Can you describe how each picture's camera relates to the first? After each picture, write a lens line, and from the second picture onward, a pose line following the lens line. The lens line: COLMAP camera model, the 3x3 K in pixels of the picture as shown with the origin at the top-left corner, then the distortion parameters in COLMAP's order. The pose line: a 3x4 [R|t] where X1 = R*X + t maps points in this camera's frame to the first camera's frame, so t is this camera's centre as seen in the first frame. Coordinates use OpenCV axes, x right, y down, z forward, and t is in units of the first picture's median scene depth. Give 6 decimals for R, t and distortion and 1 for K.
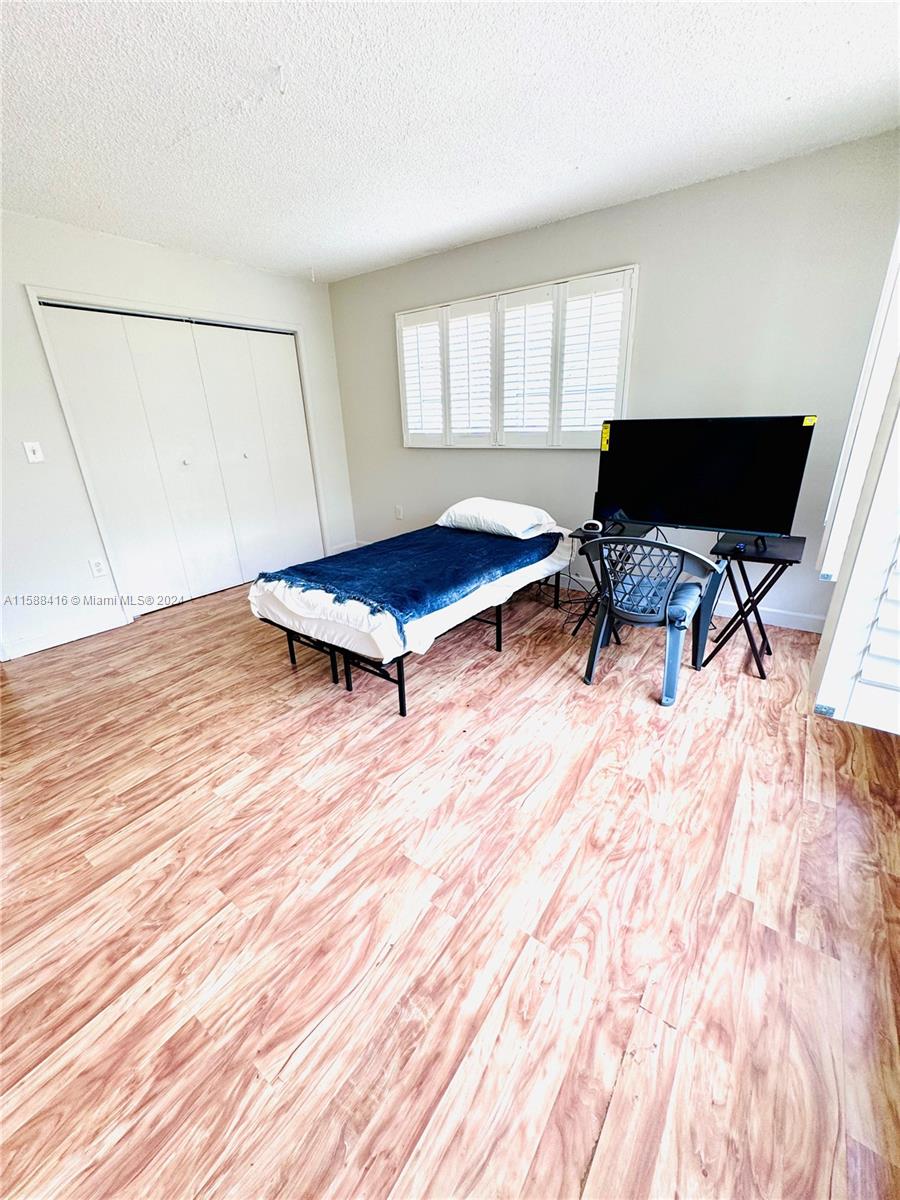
lens RADIAL K [[482.1, 0, 454.4], [0, 482.1, 598.2], [0, 0, 1]] dist [-0.001871, 0.000278]
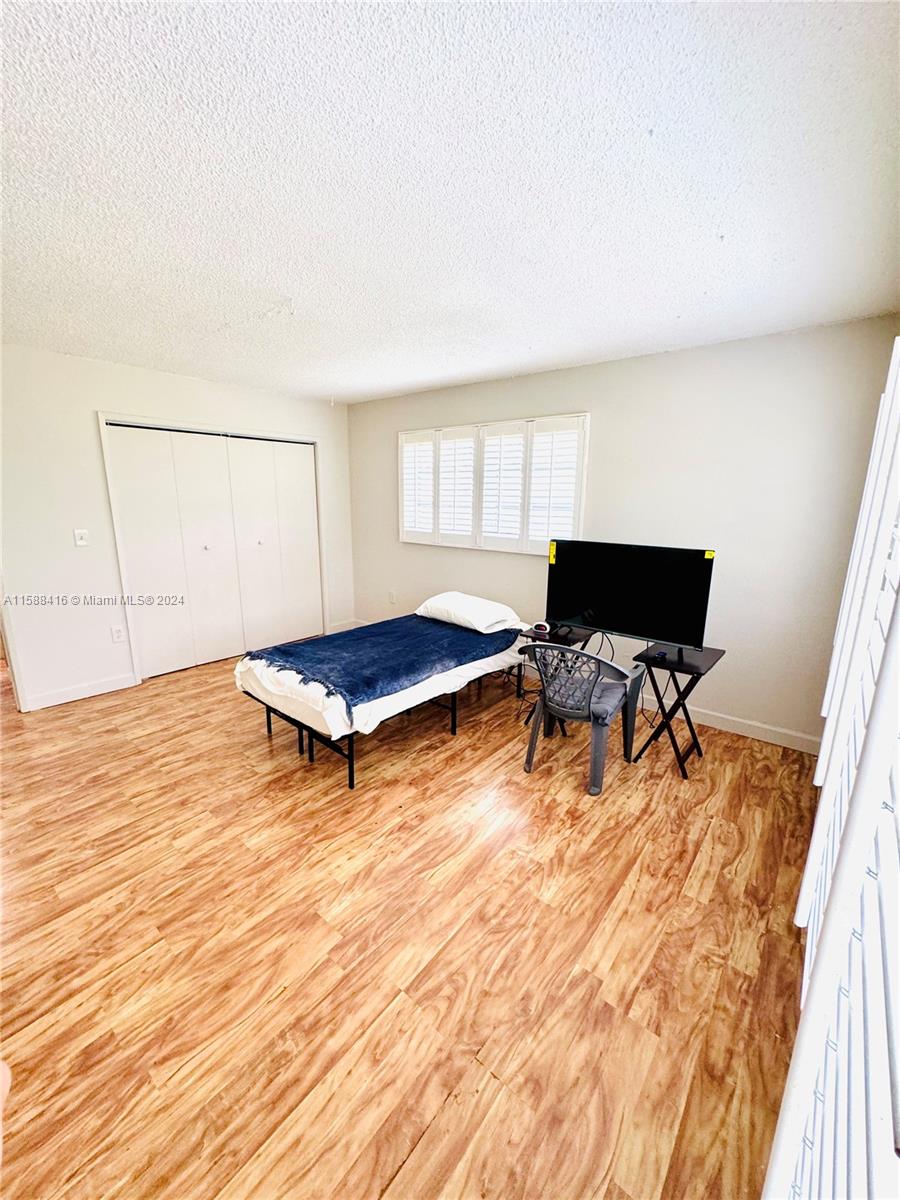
lens RADIAL K [[478.4, 0, 450.0], [0, 478.4, 600.0], [0, 0, 1]] dist [-0.002378, 0.000574]
pose [[0.997030, 0.057325, -0.051432, 0.181841], [-0.064329, 0.987059, -0.146886, -0.048059], [0.042346, 0.149758, 0.987815, -0.185811]]
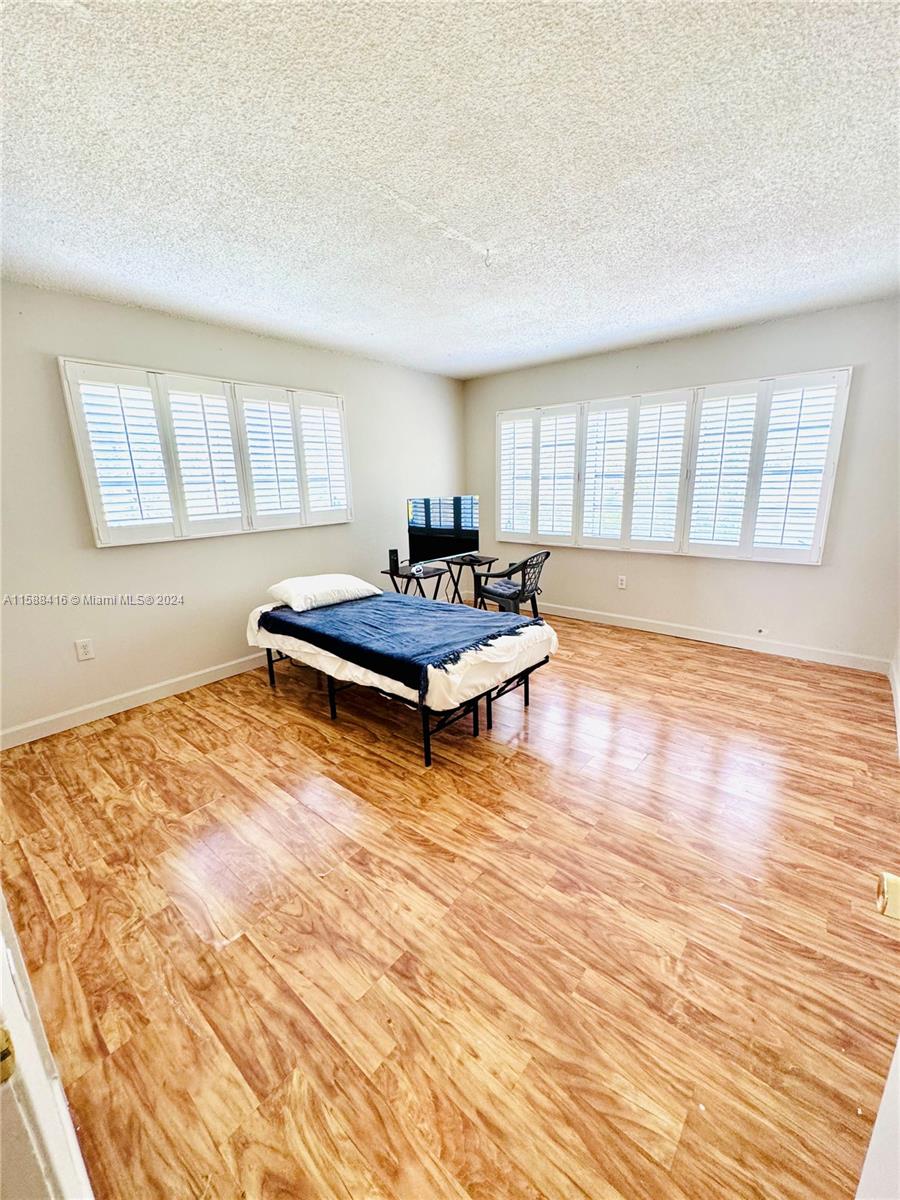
lens RADIAL K [[477.2, 0, 410.7], [0, 477.2, 608.4], [0, 0, 1]] dist [0.000075, 0.000179]
pose [[0.118202, -0.236991, 0.964294, -1.676502], [0.357358, 0.916189, 0.181364, -0.458212], [-0.926457, 0.323161, 0.192986, 1.121449]]
